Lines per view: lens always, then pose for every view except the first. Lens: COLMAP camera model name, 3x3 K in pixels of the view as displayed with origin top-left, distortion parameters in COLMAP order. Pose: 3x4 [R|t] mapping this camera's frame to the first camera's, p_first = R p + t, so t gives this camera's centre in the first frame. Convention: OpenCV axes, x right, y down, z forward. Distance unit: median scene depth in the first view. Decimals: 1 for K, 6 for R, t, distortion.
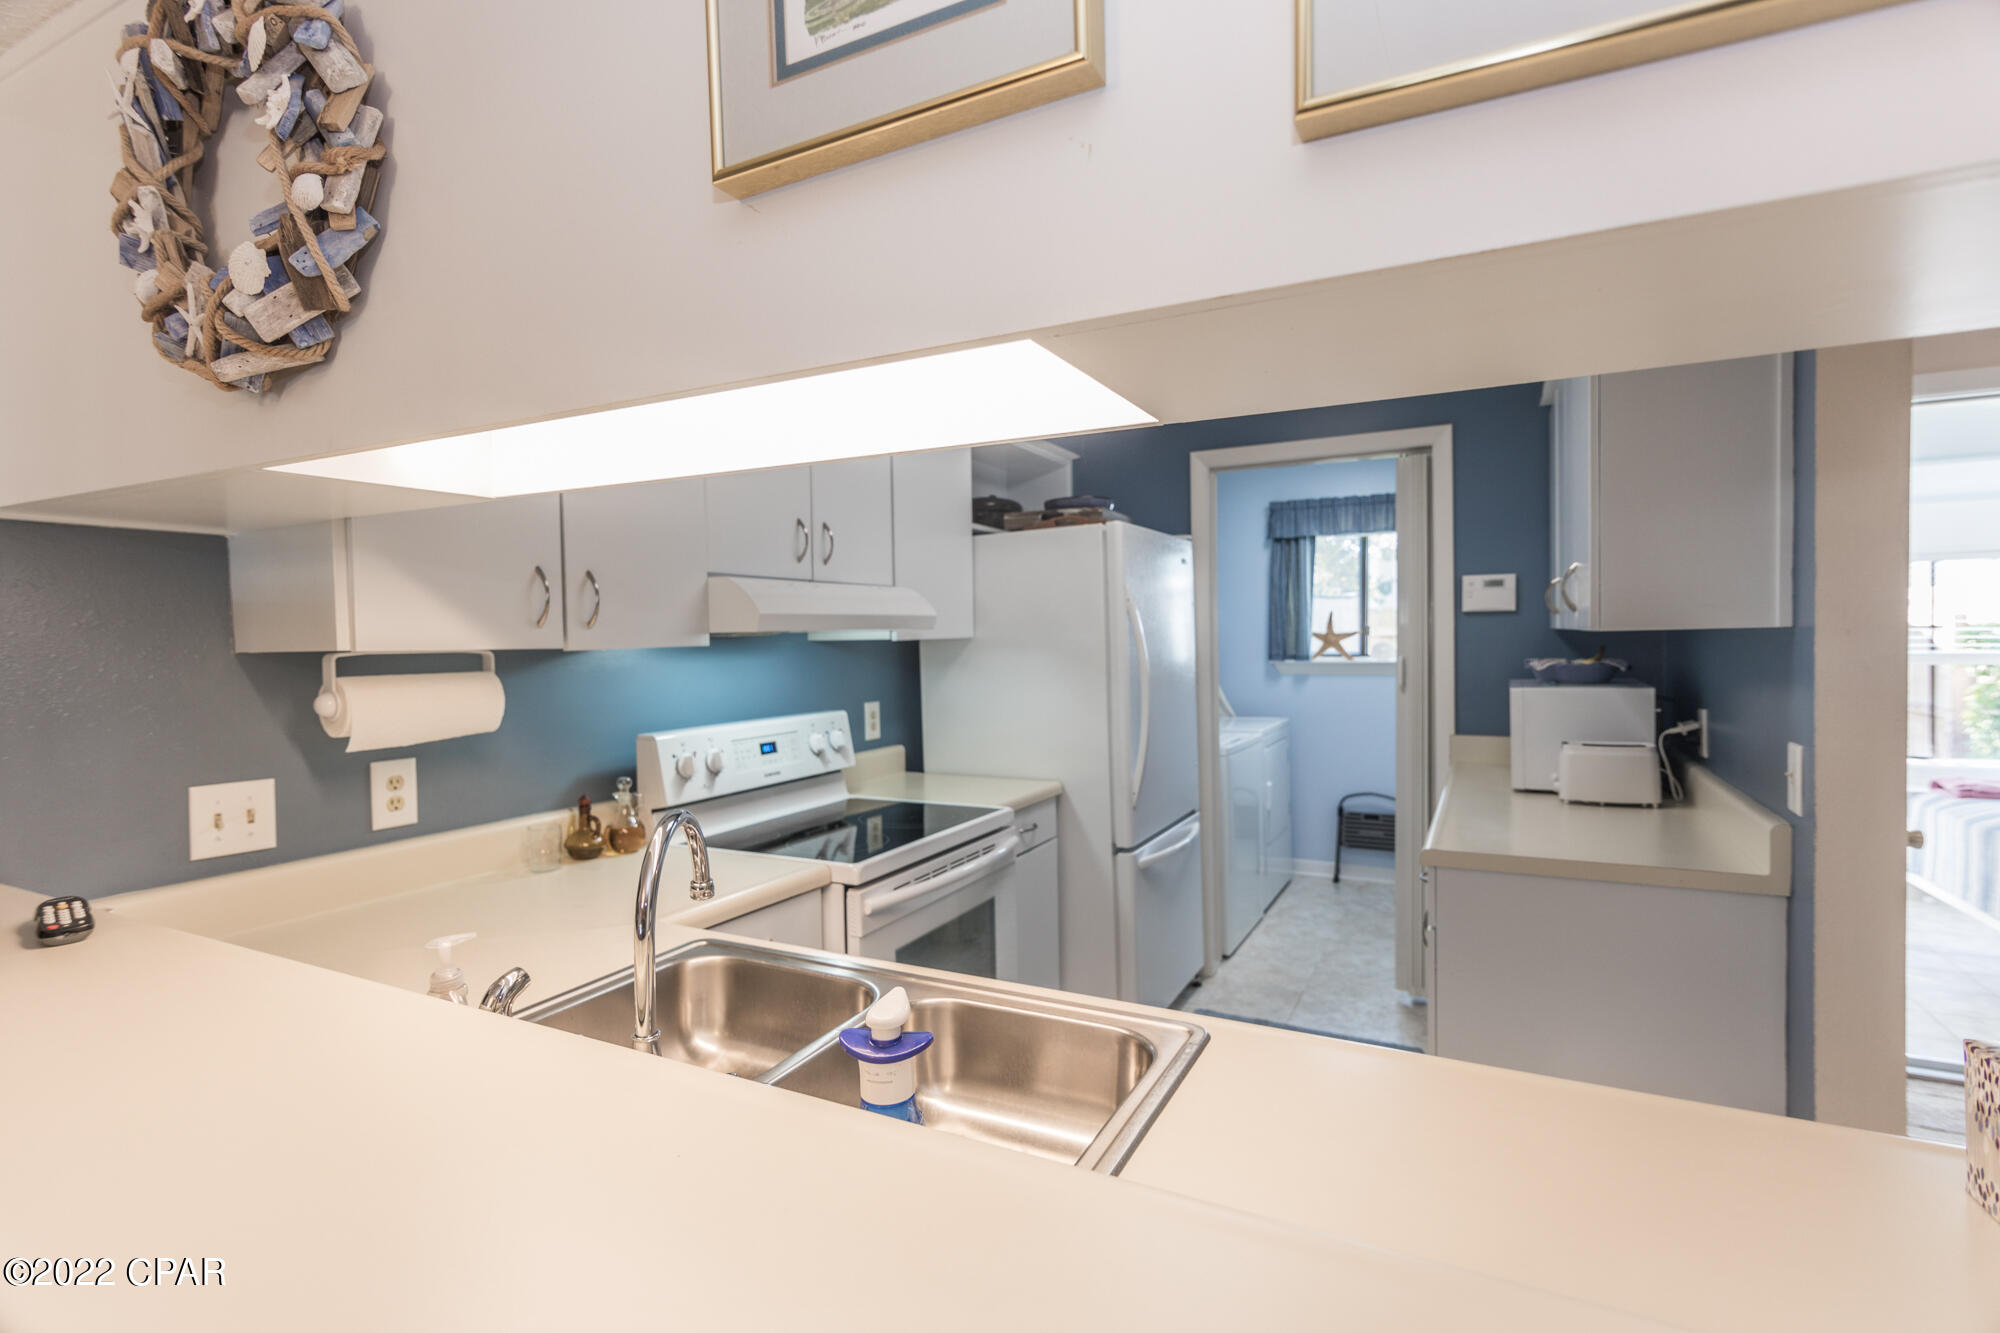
lens RADIAL K [[967.0, 0, 999.3], [0, 967.0, 671.7], [0, 0, 1]] dist [0.002001, -0.000377]
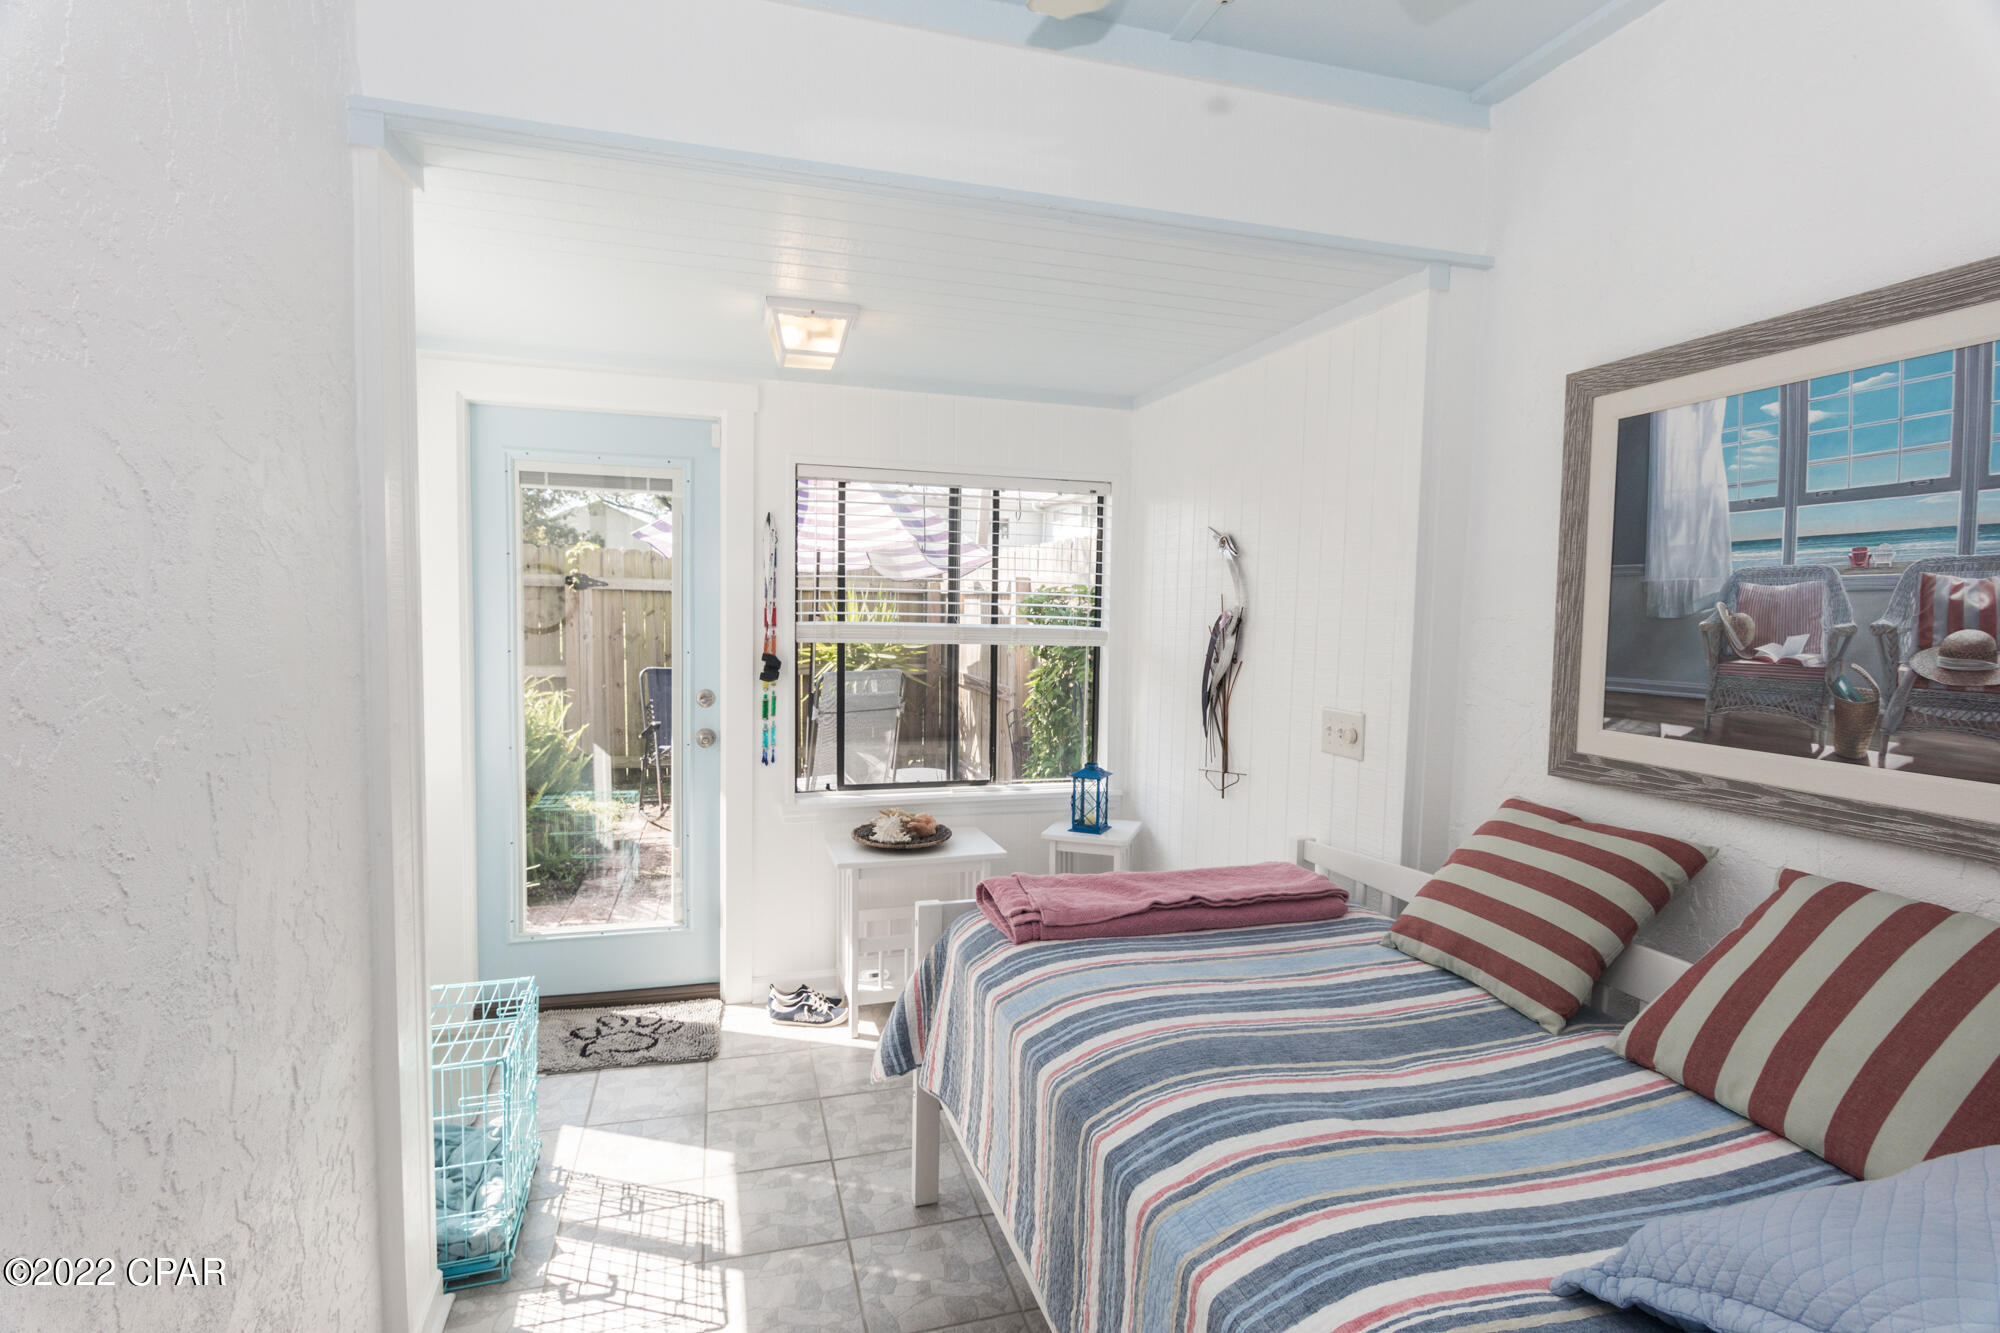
lens RADIAL K [[967.0, 0, 996.2], [0, 967.0, 664.4], [0, 0, 1]] dist [0.002001, -0.000377]
pose [[0.728937, -0.012435, 0.684468, 0.492112], [-0.008629, 0.999589, 0.027350, -0.011864], [-0.684526, -0.025843, 0.728530, 0.495172]]
